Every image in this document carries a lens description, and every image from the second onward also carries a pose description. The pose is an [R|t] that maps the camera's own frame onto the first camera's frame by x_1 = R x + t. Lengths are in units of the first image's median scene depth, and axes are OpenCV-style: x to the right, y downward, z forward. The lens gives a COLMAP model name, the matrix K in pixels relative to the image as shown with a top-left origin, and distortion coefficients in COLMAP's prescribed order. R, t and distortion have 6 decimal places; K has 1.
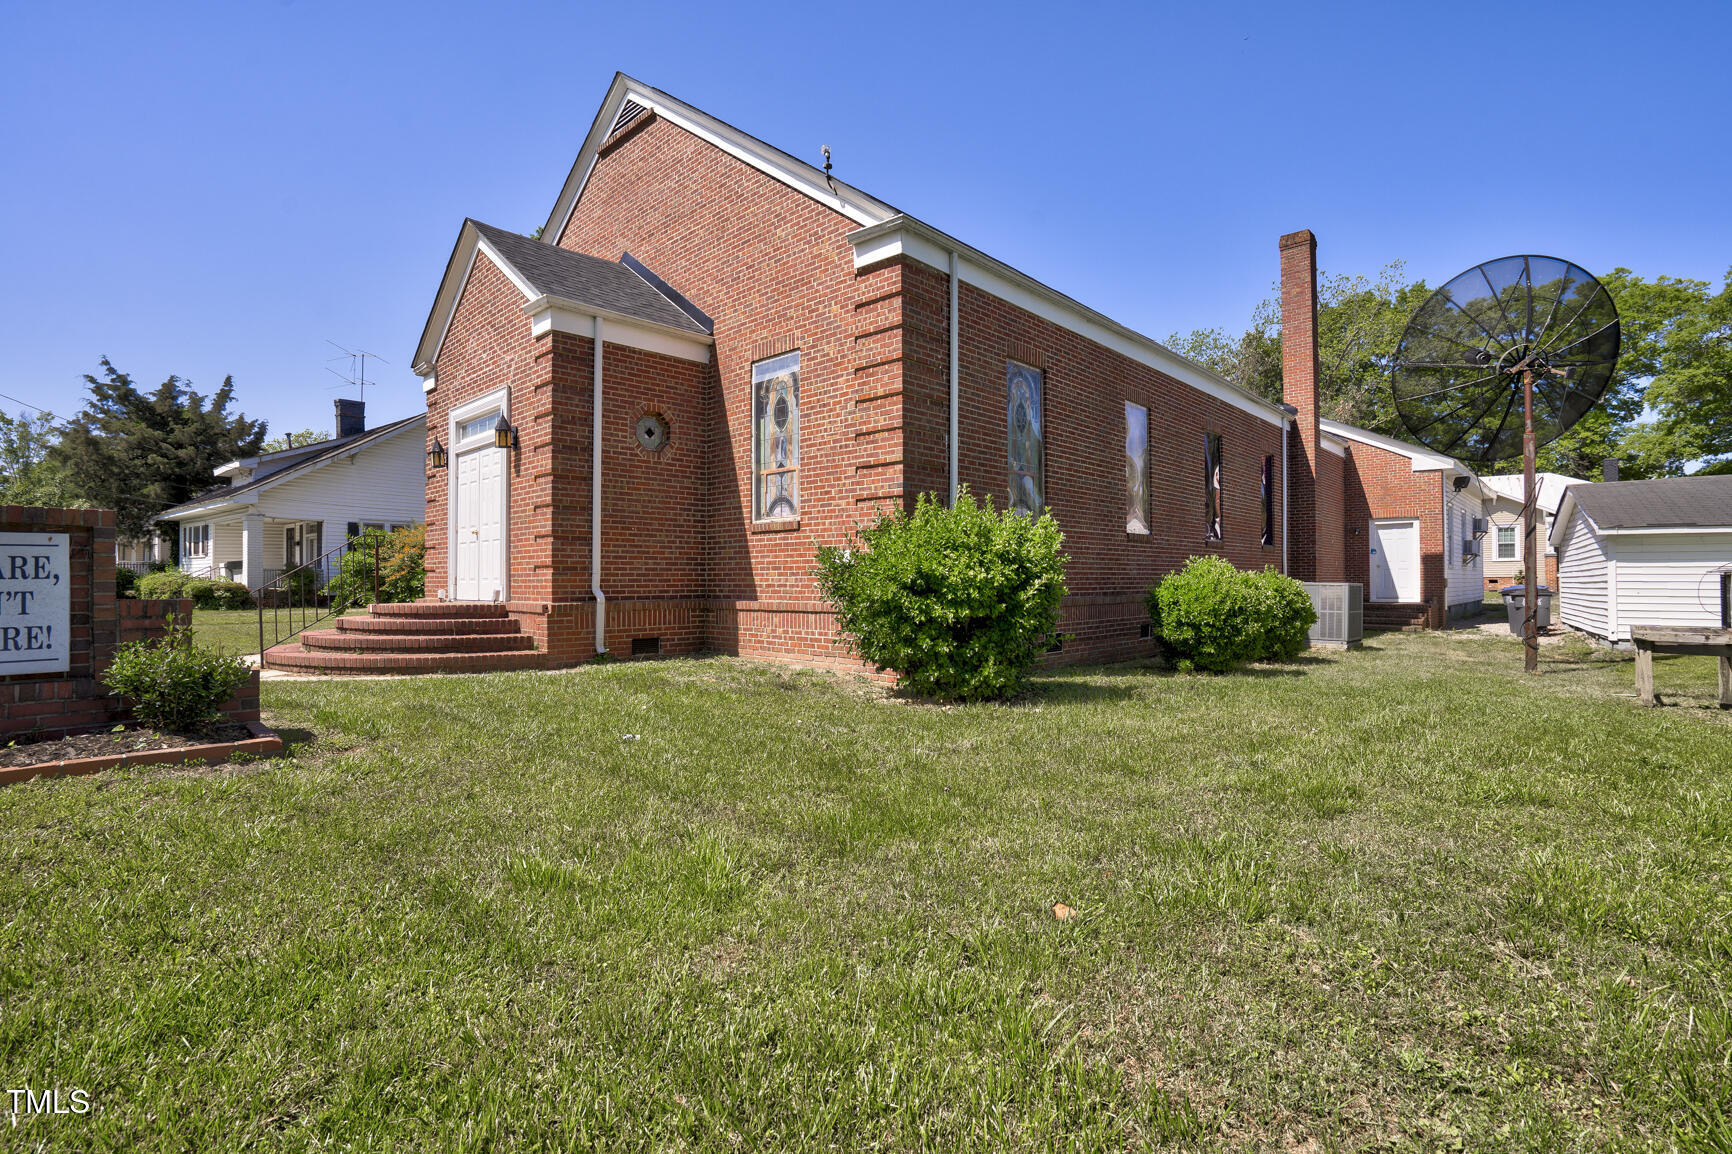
lens RADIAL K [[796.7, 0, 866.0], [0, 796.7, 577.0], [0, 0, 1]] dist [-0.066974, 0.030482]
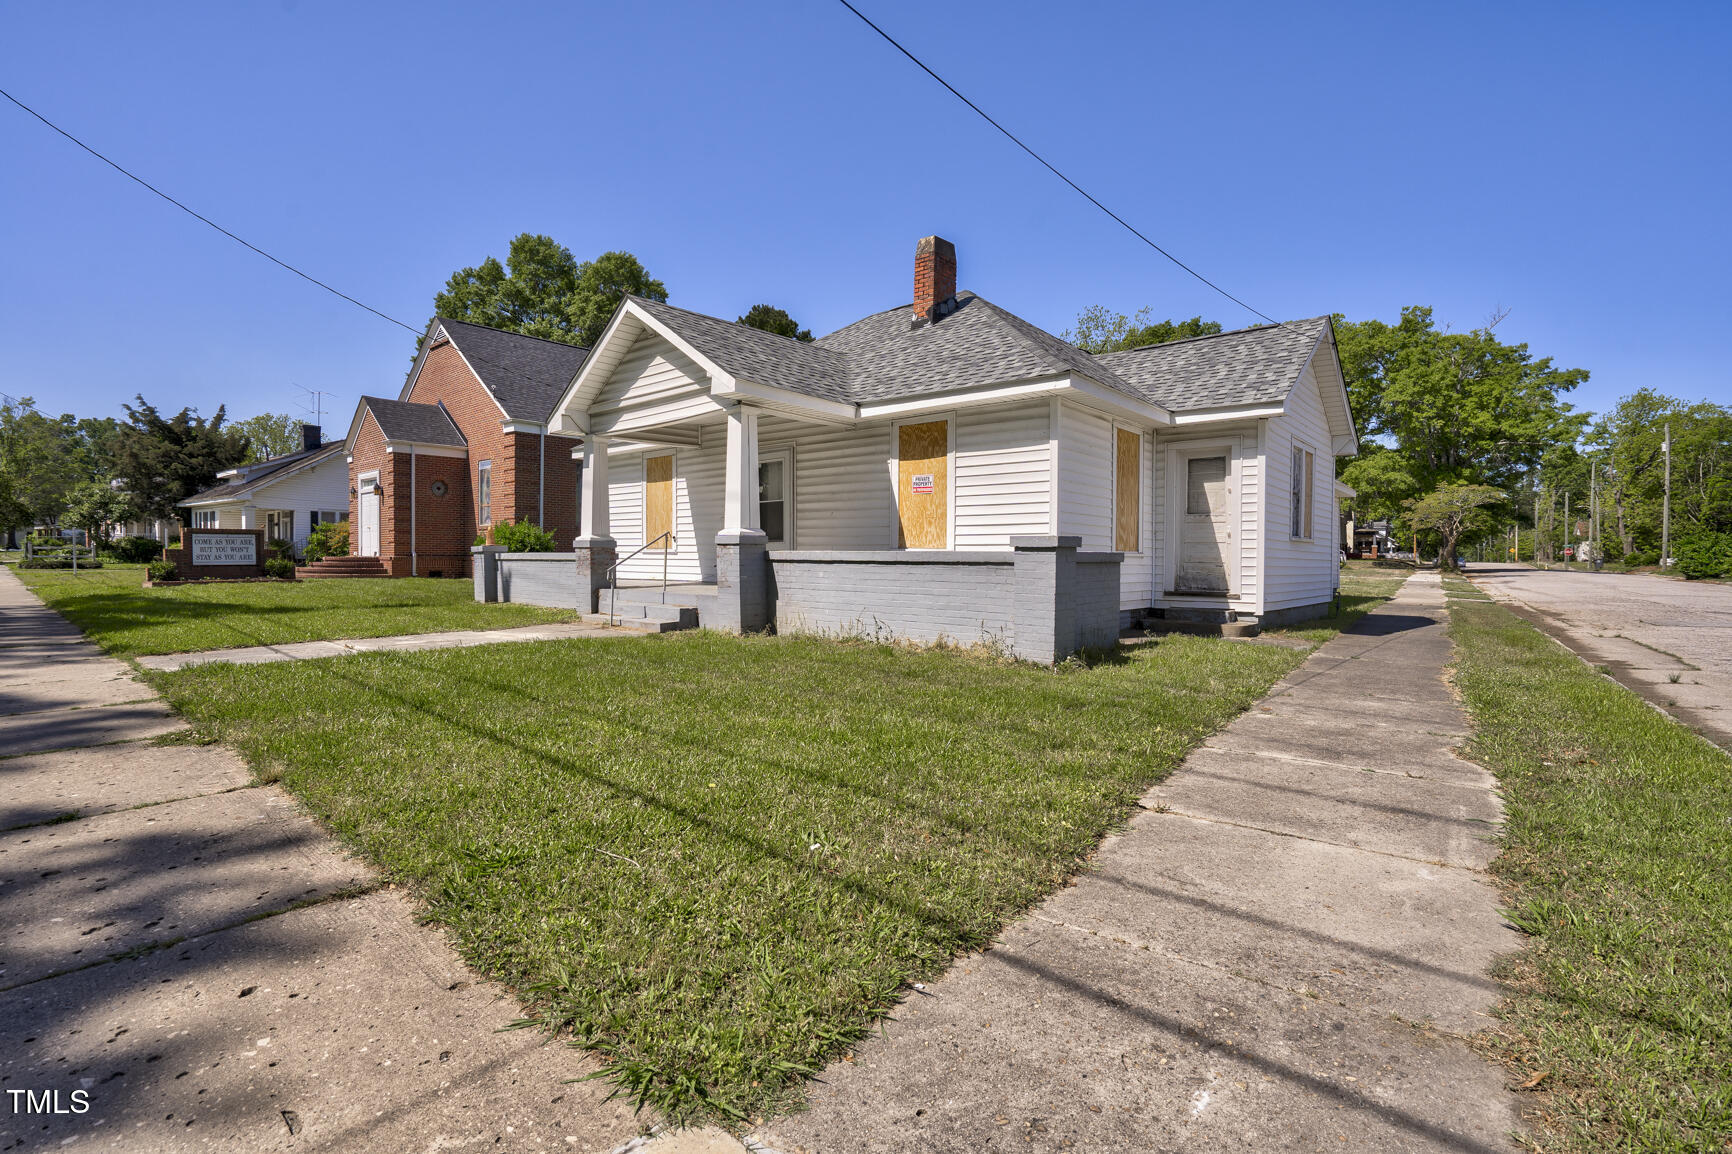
lens RADIAL K [[816.9, 0, 866.0], [0, 816.9, 577.0], [0, 0, 1]] dist [-0.015443, -0.000122]
pose [[0.999842, 0.008366, 0.015692, 0.398967], [-0.008812, 0.999554, 0.028542, 0.003866], [-0.015446, -0.028676, 0.999469, -0.611077]]
